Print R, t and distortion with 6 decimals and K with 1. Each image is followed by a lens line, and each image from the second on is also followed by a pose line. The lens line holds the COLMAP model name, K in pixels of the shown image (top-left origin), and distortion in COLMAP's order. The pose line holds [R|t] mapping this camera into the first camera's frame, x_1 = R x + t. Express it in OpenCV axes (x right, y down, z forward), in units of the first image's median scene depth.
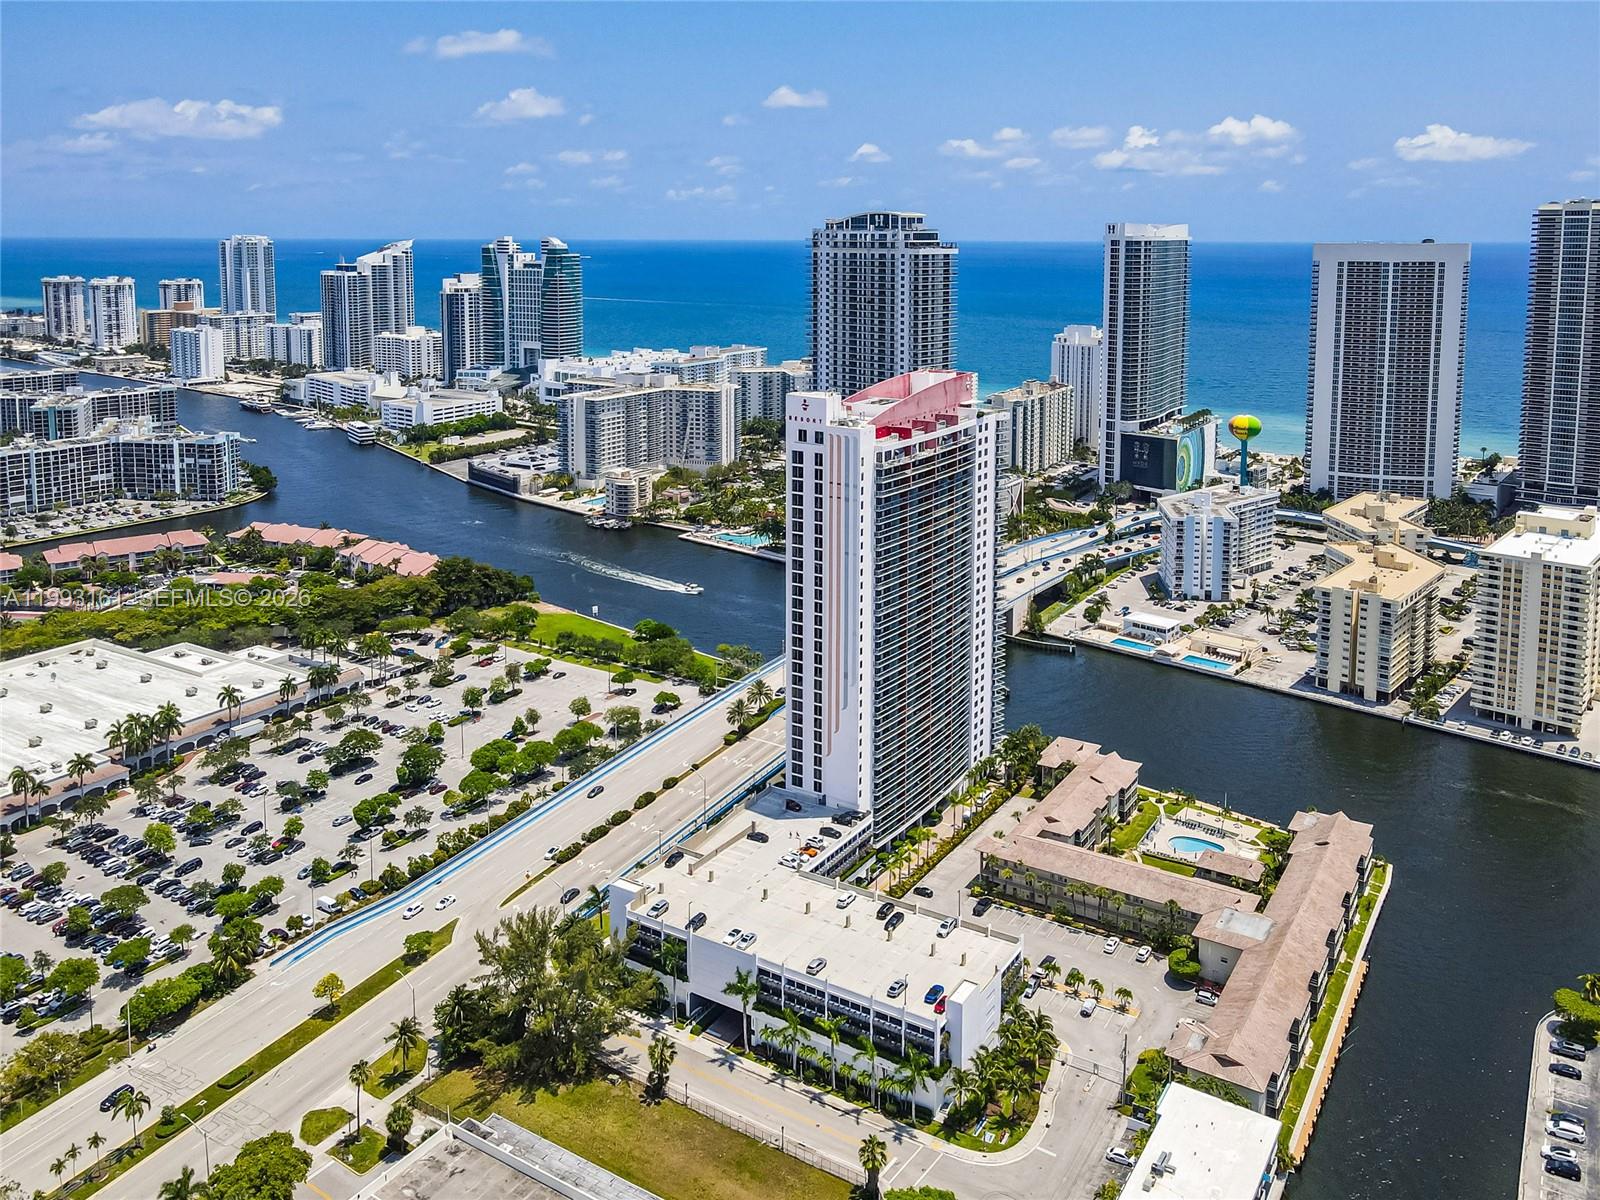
lens RADIAL K [[1225.7, 0, 800.0], [0, 1225.7, 600.0], [0, 0, 1]] dist [-0.008006, 0.034297]
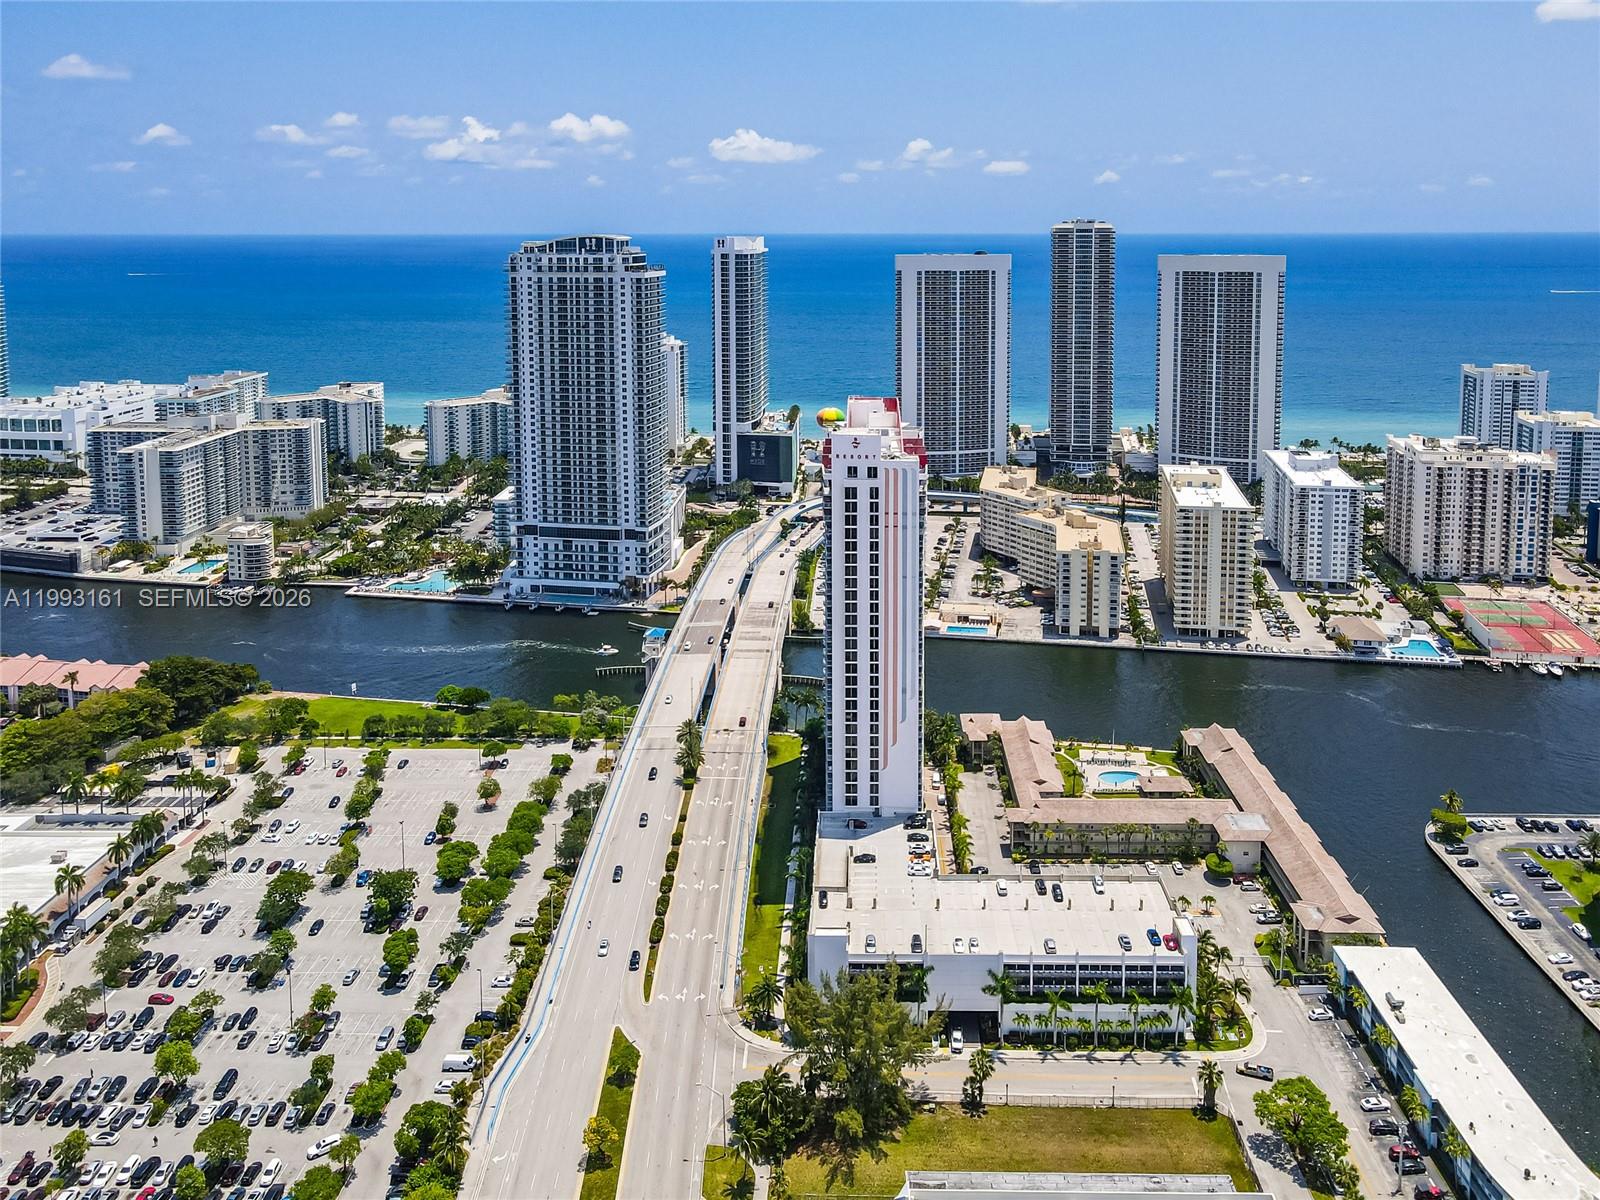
lens RADIAL K [[1256.3, 0, 800.8], [0, 1256.3, 588.8], [0, 0, 1]] dist [-0.000787, 0.042575]
pose [[0.853416, -0.149833, 0.499231, -0.332416], [0.152756, 0.987634, 0.035285, -0.045362], [-0.498344, 0.046147, 0.865750, 0.053479]]
